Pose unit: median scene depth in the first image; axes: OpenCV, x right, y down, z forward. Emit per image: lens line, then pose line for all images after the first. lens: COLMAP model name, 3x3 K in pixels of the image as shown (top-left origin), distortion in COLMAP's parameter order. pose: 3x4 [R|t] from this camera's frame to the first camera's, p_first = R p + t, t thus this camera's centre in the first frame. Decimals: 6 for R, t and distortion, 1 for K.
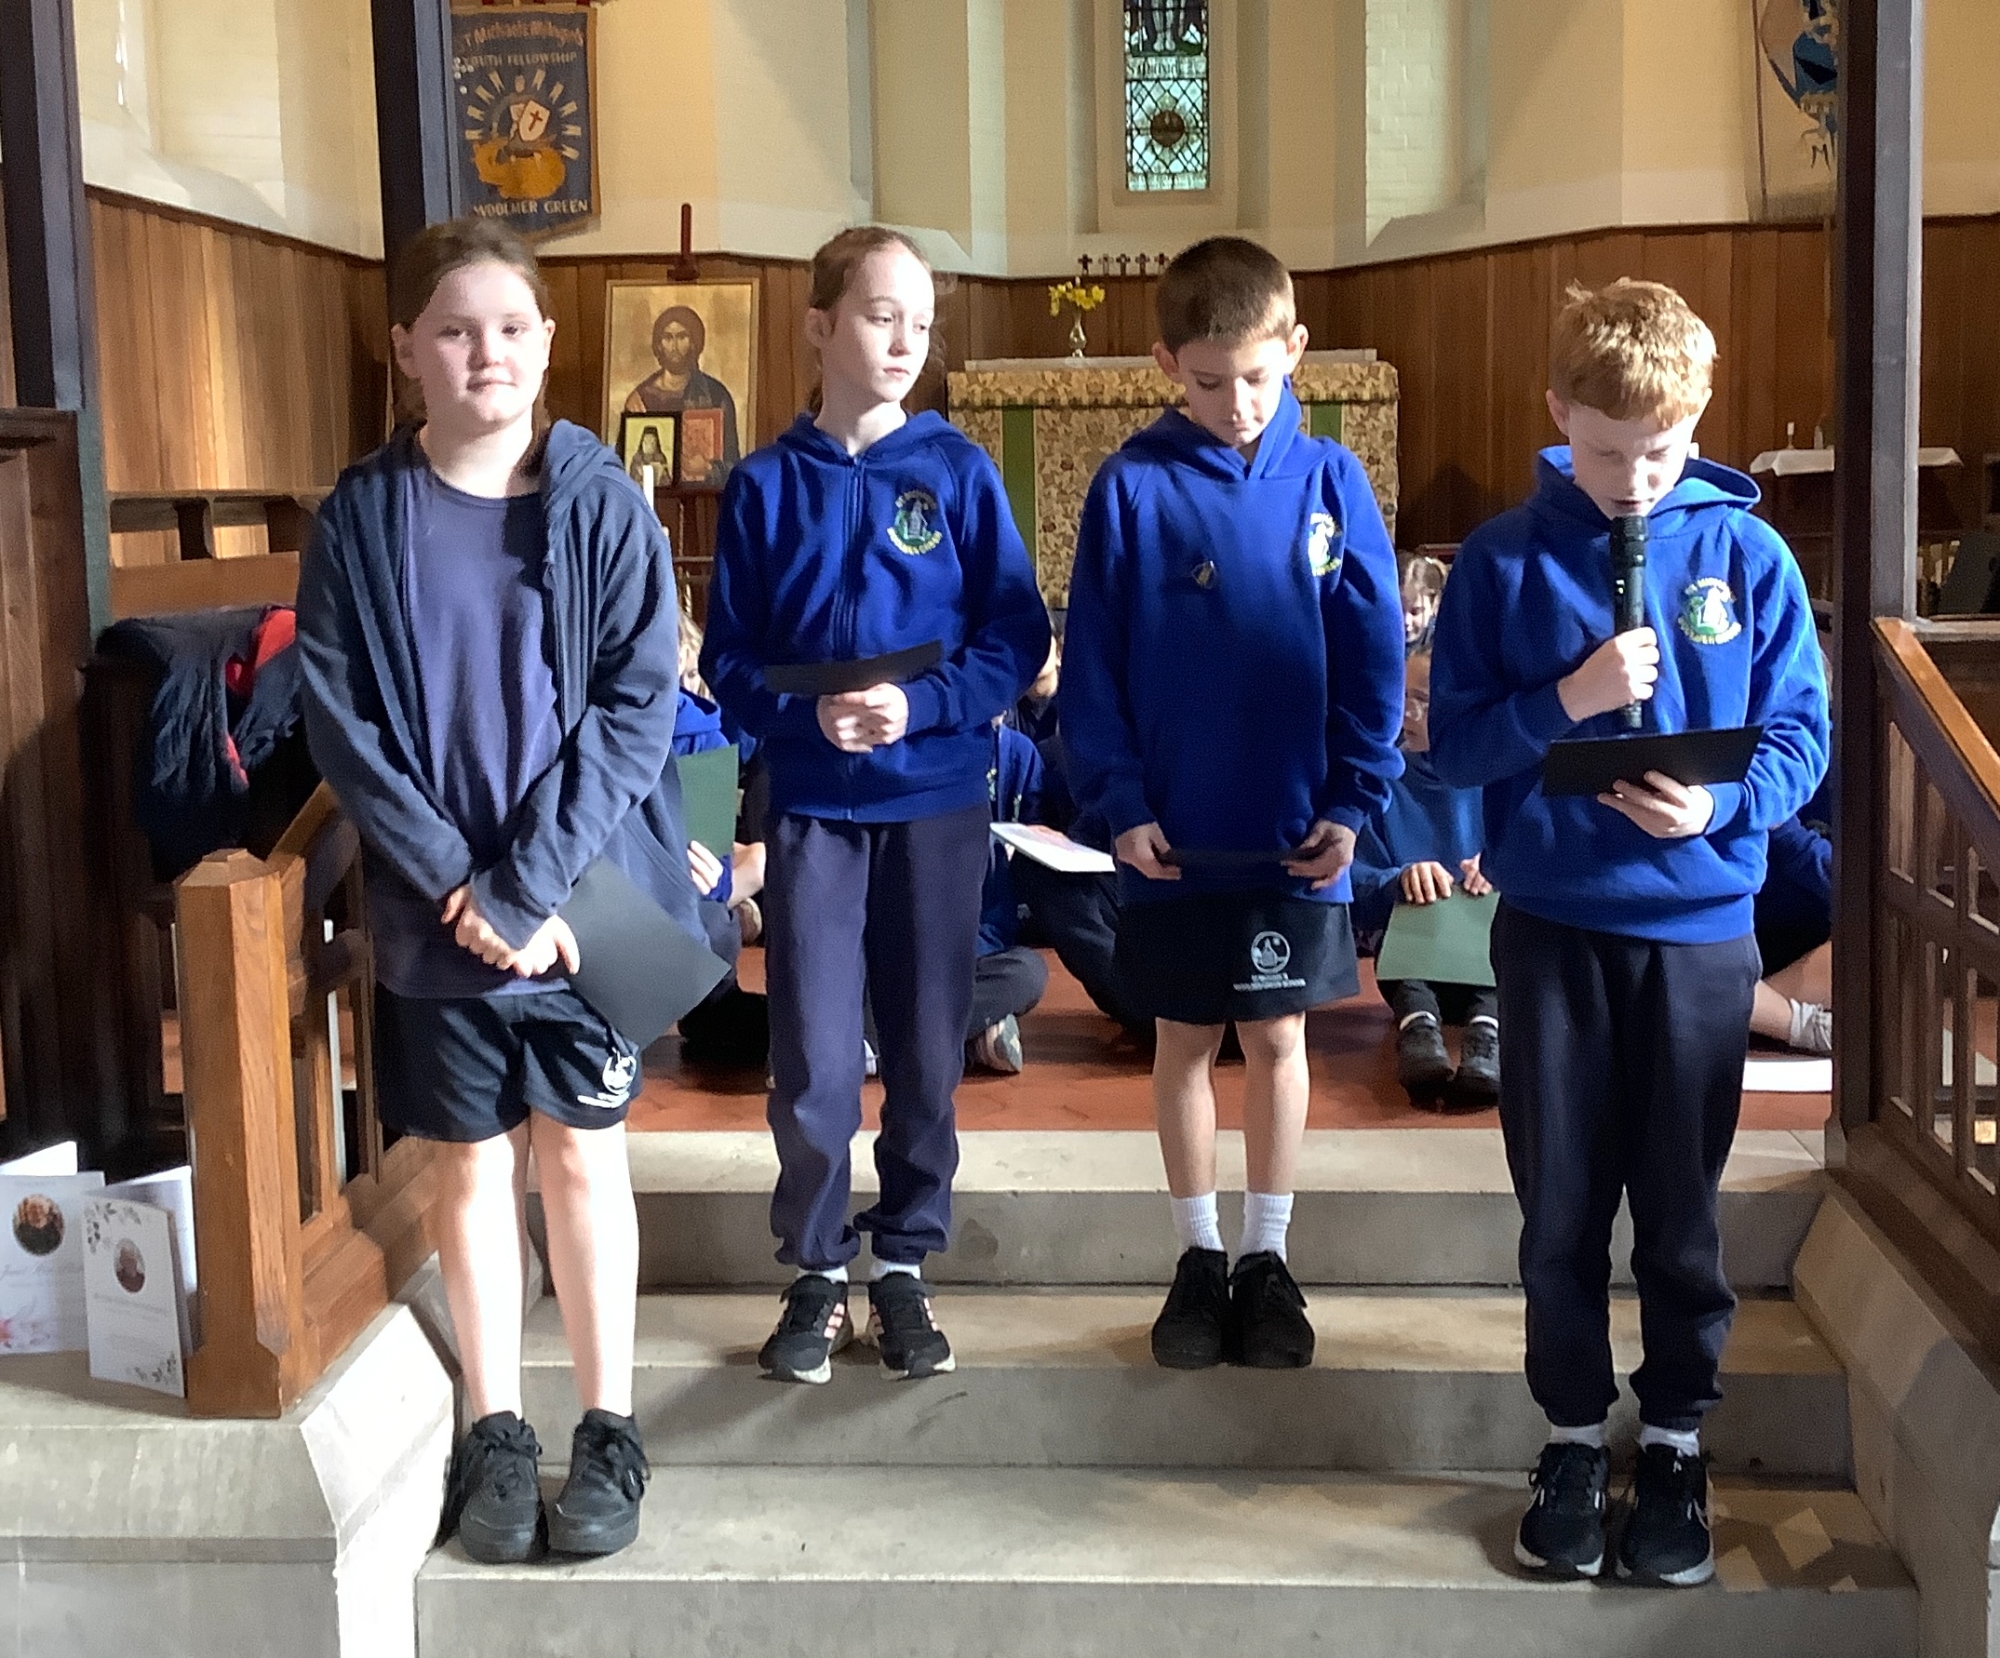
lens RADIAL K [[2718.8, 0, 1024.2], [0, 2718.8, 763.9], [0, 0, 1]] dist [0.165662, -0.378991]
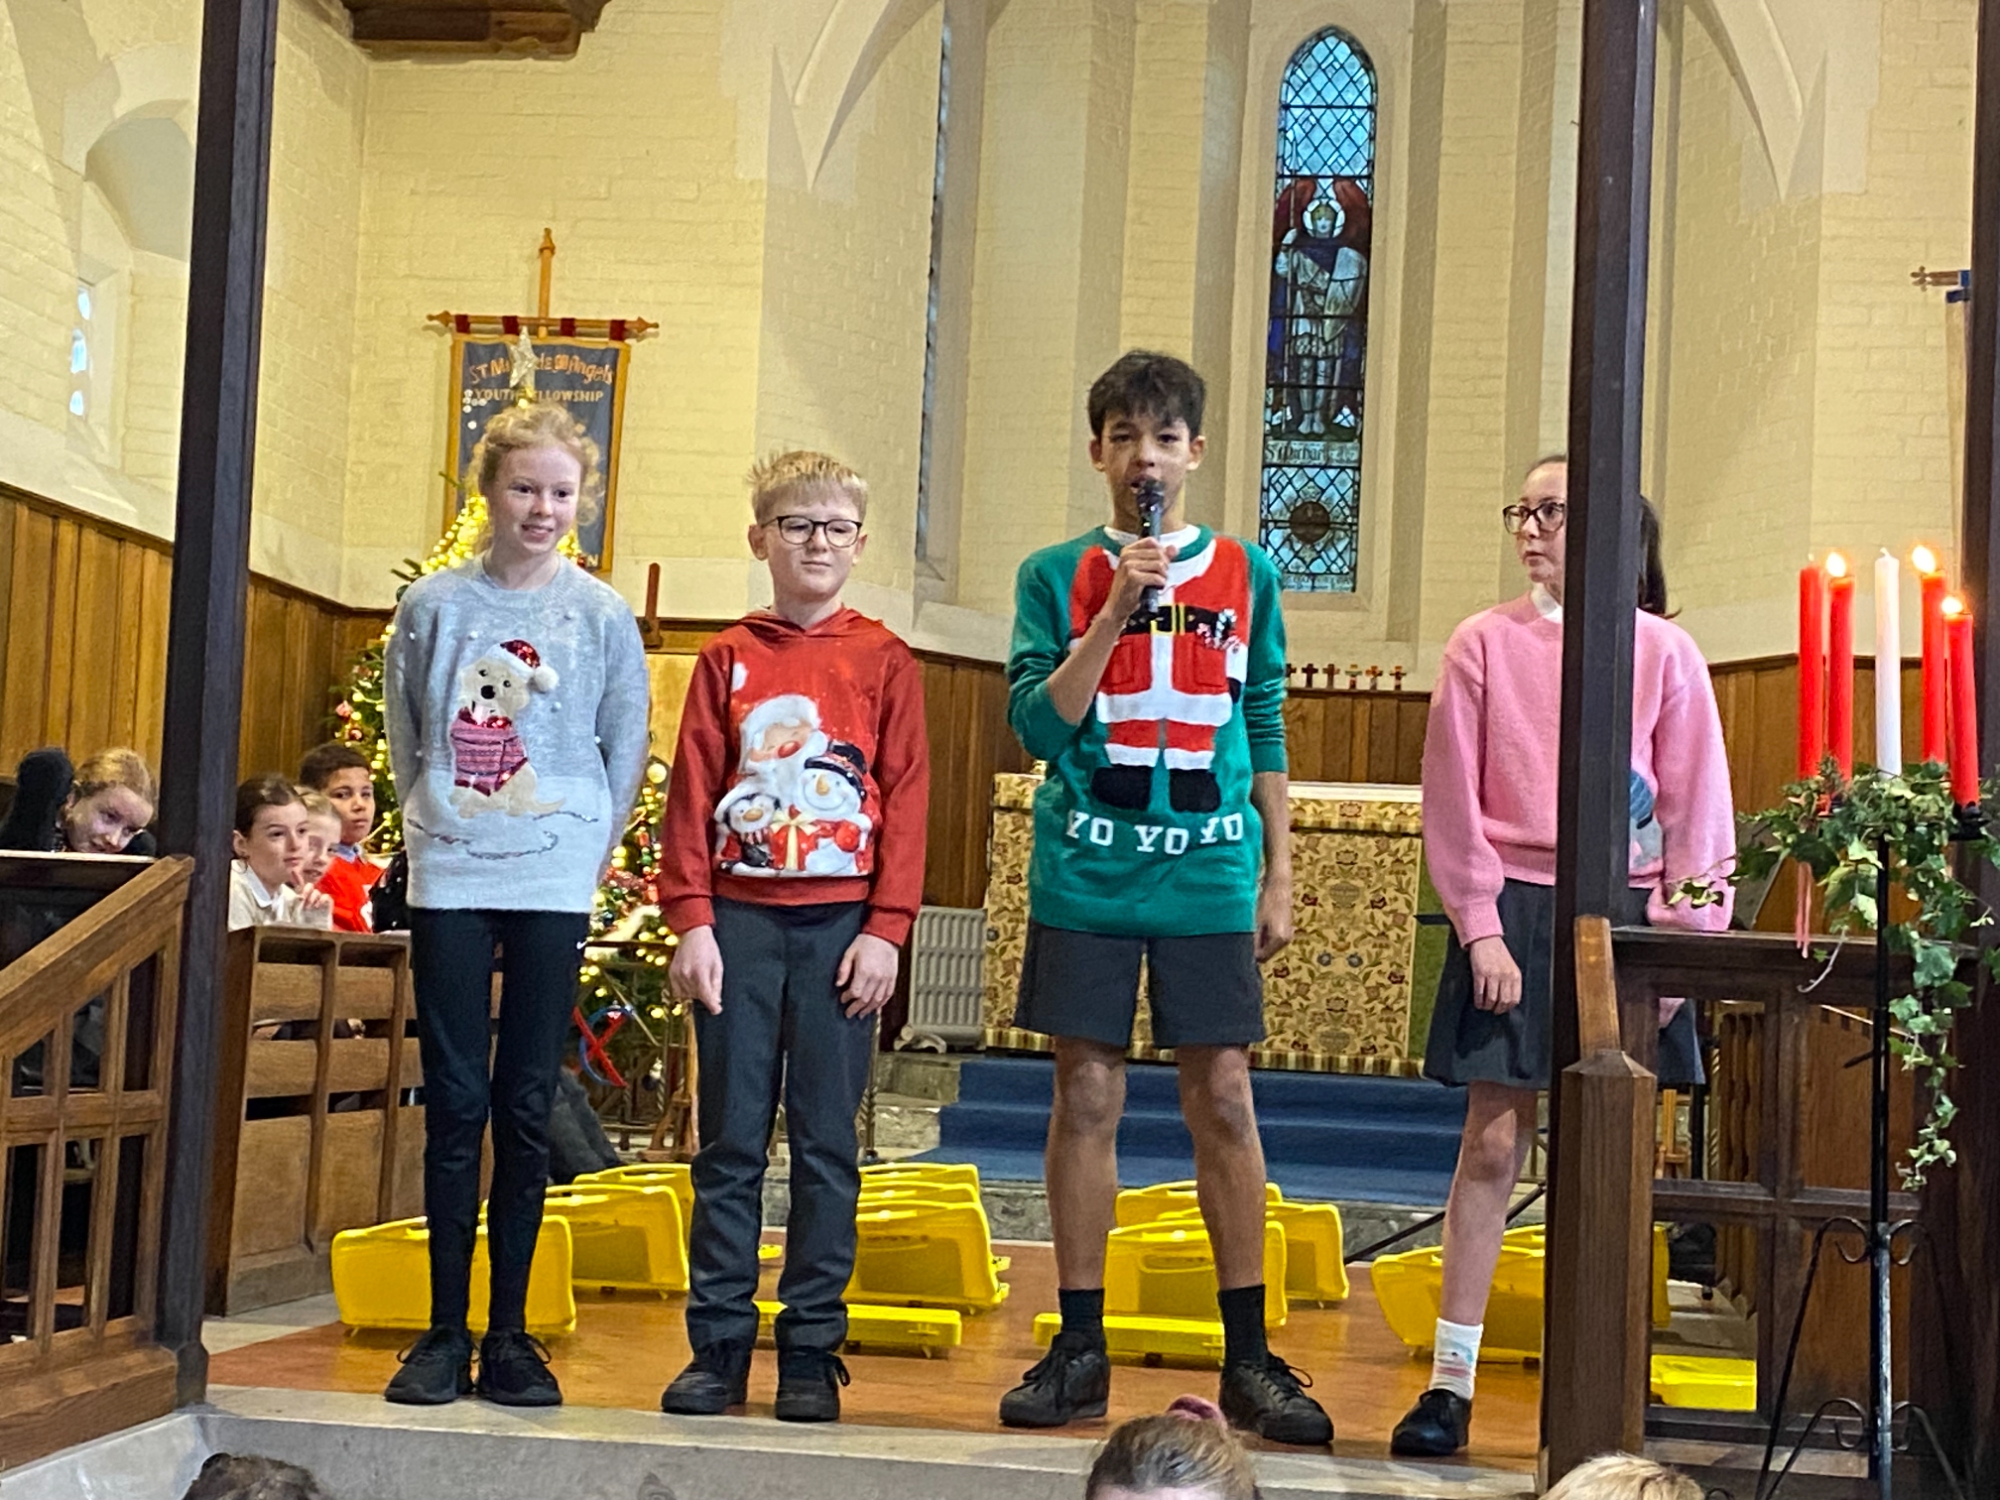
lens RADIAL K [[3602.5, 0, 1005.1], [0, 3602.5, 742.8], [0, 0, 1]] dist [0.192798, -0.395088]
pose [[0.994813, 0.061874, -0.080743, 0.064291], [-0.075125, 0.982042, -0.173057, 0.041459], [0.068585, 0.178225, 0.981597, -0.102786]]
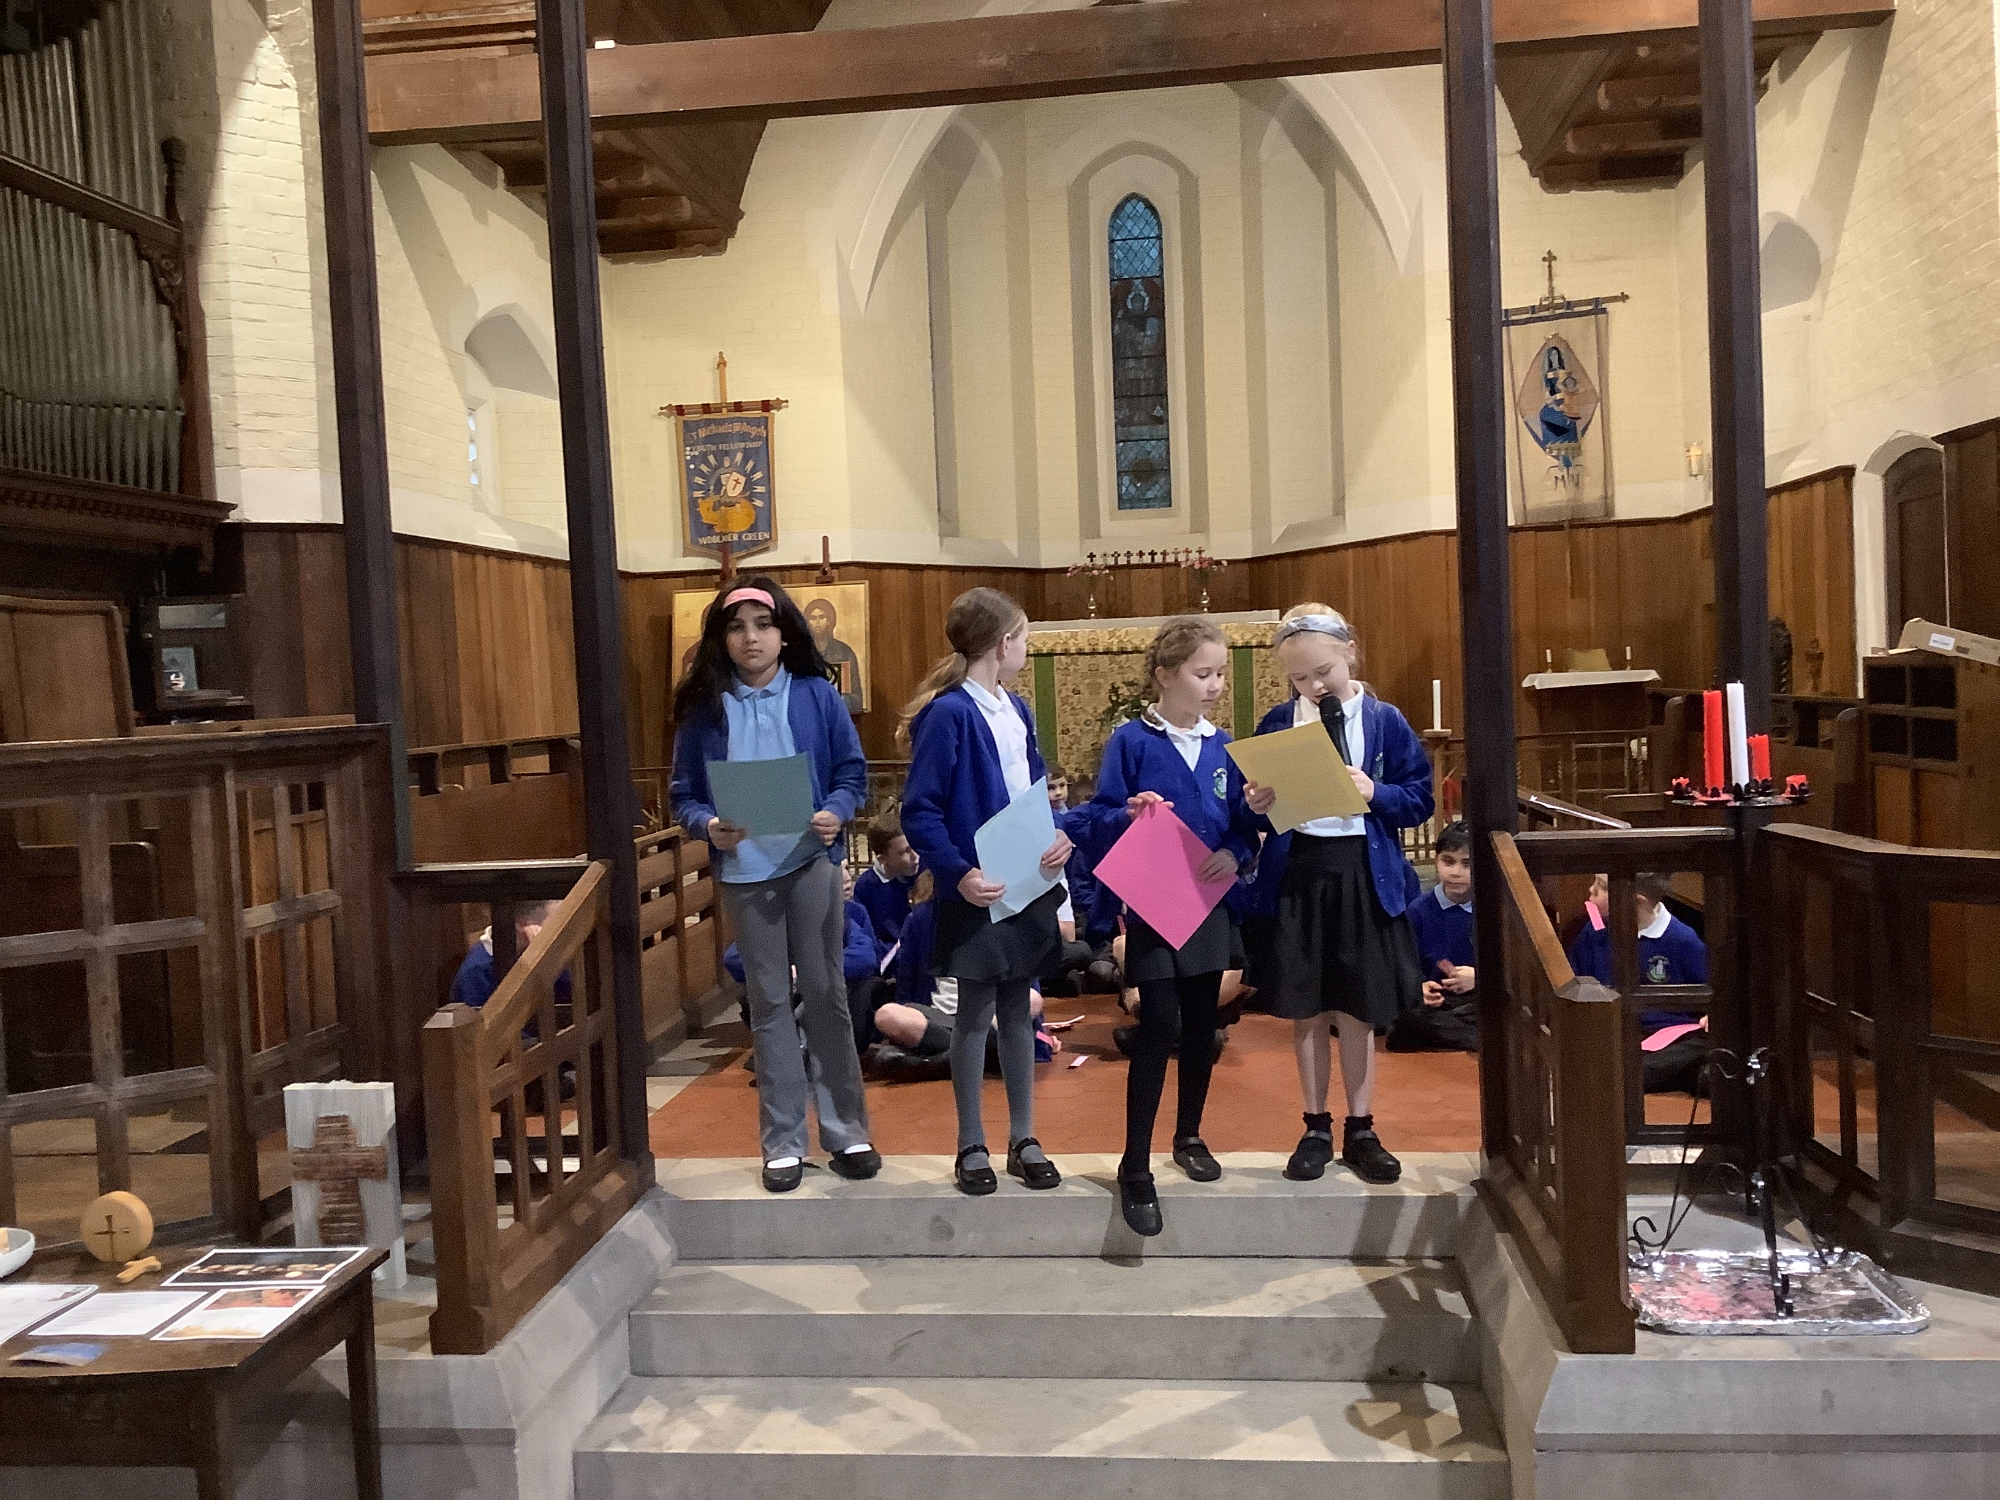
lens RADIAL K [[1795.1, 0, 988.6], [0, 1795.1, 758.5], [0, 0, 1]] dist [0.120084, -0.218319]
pose [[0.998054, -0.020402, -0.058918, 0.025733], [0.016943, 0.998136, -0.058633, -0.012071], [0.060005, 0.057520, 0.996539, -0.020293]]
